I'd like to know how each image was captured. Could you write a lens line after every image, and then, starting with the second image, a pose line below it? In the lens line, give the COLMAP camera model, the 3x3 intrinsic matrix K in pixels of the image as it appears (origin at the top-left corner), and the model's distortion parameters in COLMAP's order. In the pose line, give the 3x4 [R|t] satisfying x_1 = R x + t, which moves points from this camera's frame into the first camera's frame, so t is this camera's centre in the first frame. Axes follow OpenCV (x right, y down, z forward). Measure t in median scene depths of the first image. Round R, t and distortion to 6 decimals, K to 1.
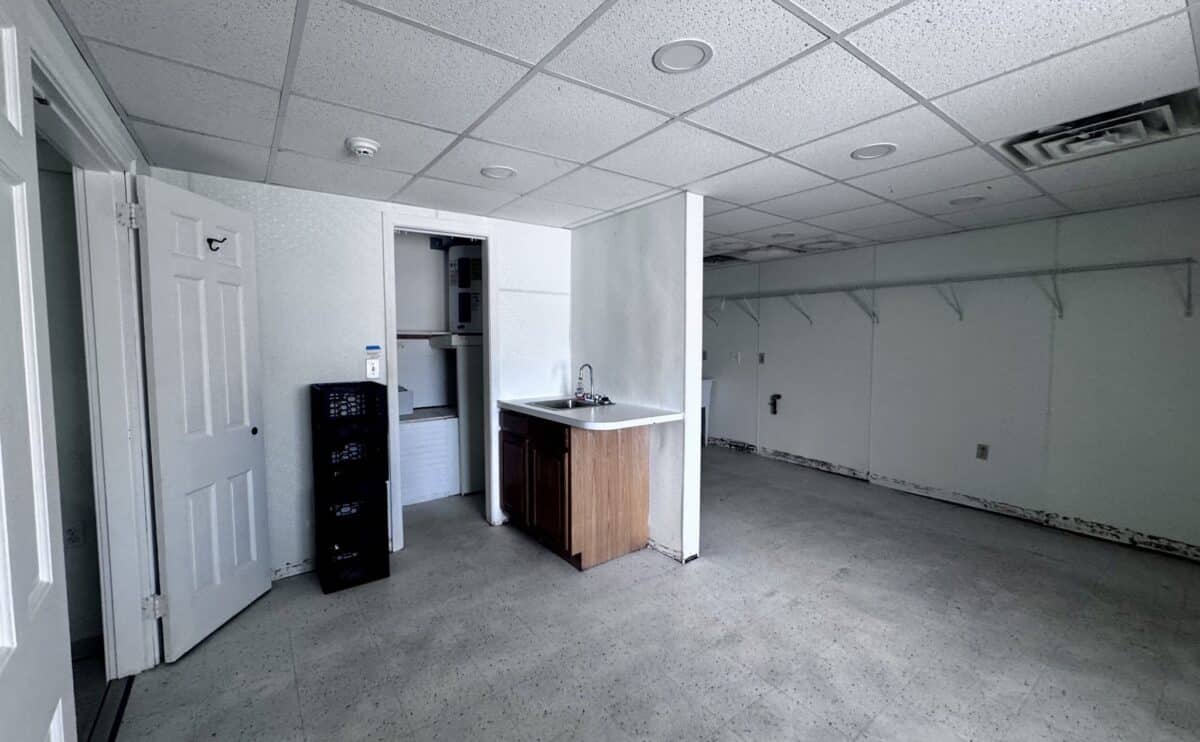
lens RADIAL K [[478.7, 0, 603.2], [0, 478.7, 370.1], [0, 0, 1]] dist [-0.002426, 0.000081]
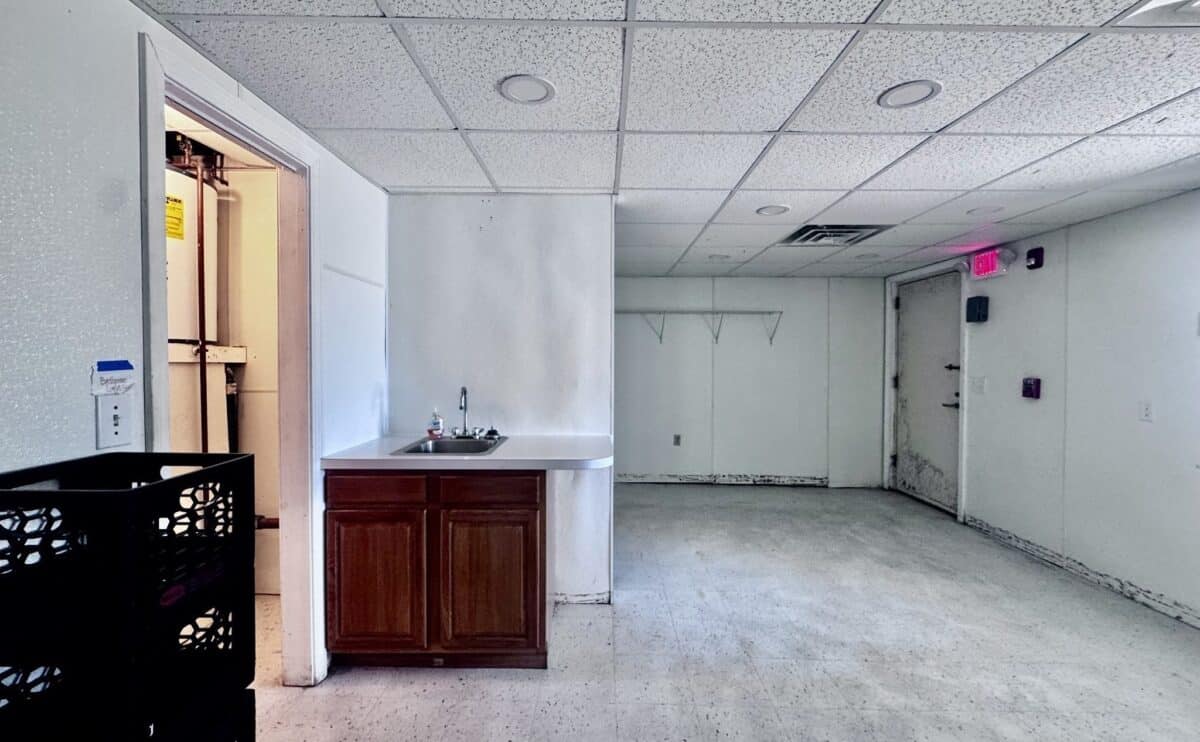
lens RADIAL K [[478.7, 0, 600.4], [0, 478.7, 370.3], [0, 0, 1]] dist [-0.002426, 0.000081]
pose [[0.599390, -0.013997, 0.800335, -0.564909], [0.046416, 0.998772, -0.017295, -0.018621], [-0.799110, 0.047515, 0.599304, 0.464582]]
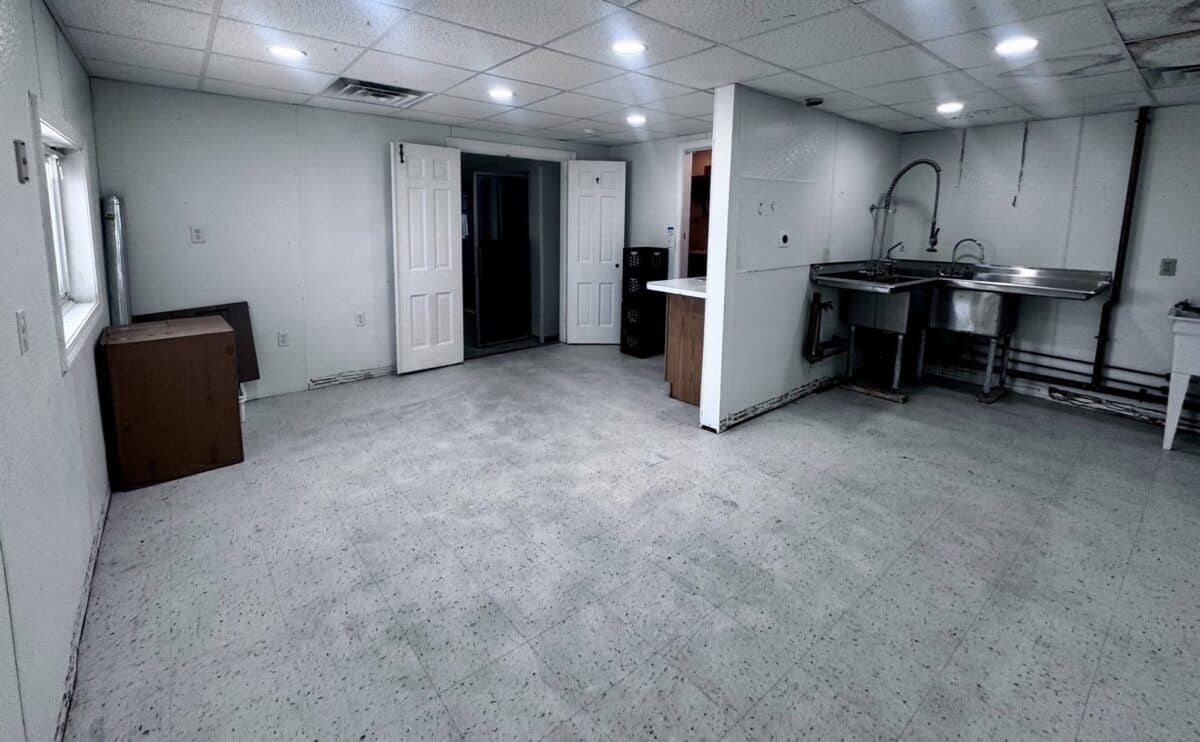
lens RADIAL K [[520.5, 0, 598.1], [0, 520.5, 284.0], [0, 0, 1]] dist [-0.000650, -0.003917]
pose [[0.048059, 0.123855, -0.991136, 1.331498], [-0.081812, 0.989437, 0.119675, -0.052101], [0.995488, 0.075336, 0.057684, 0.676504]]
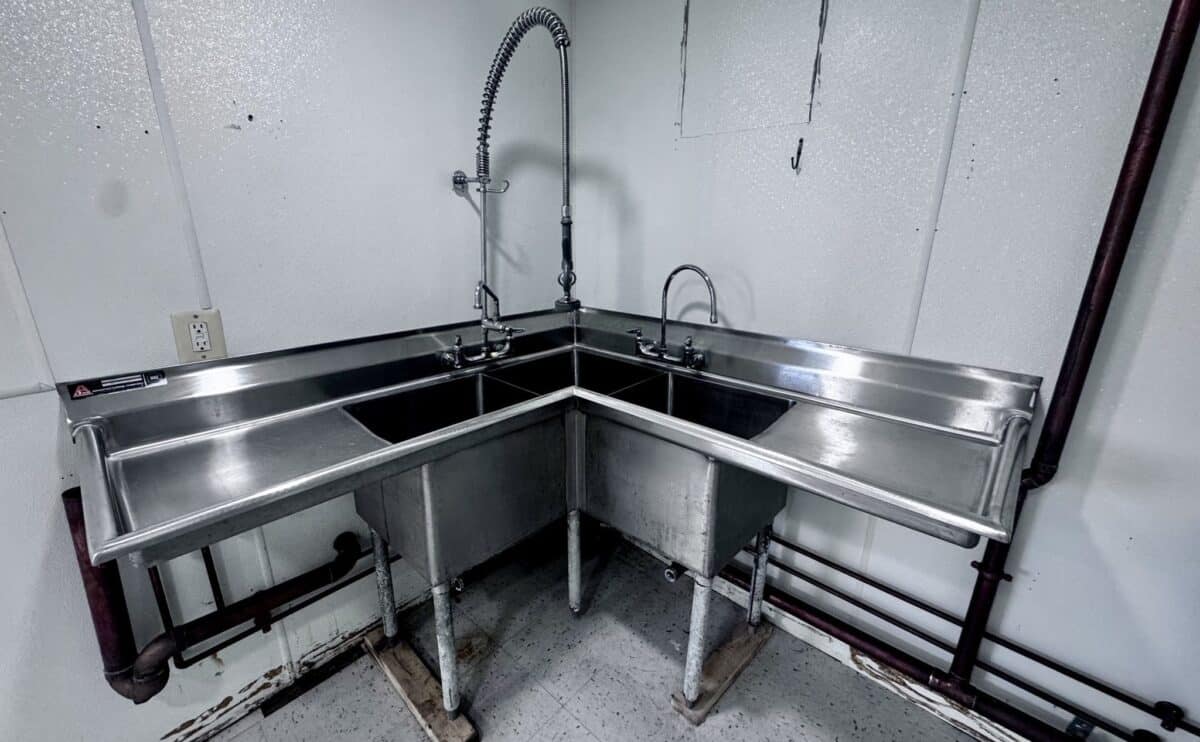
lens RADIAL K [[478.7, 0, 602.2], [0, 478.7, 364.3], [0, 0, 1]] dist [-0.002426, 0.000081]
pose [[0.201298, 0.279814, -0.938714, 0.366427], [-0.075533, 0.959911, 0.269935, -0.119871], [0.976613, 0.016567, 0.214364, 1.627300]]
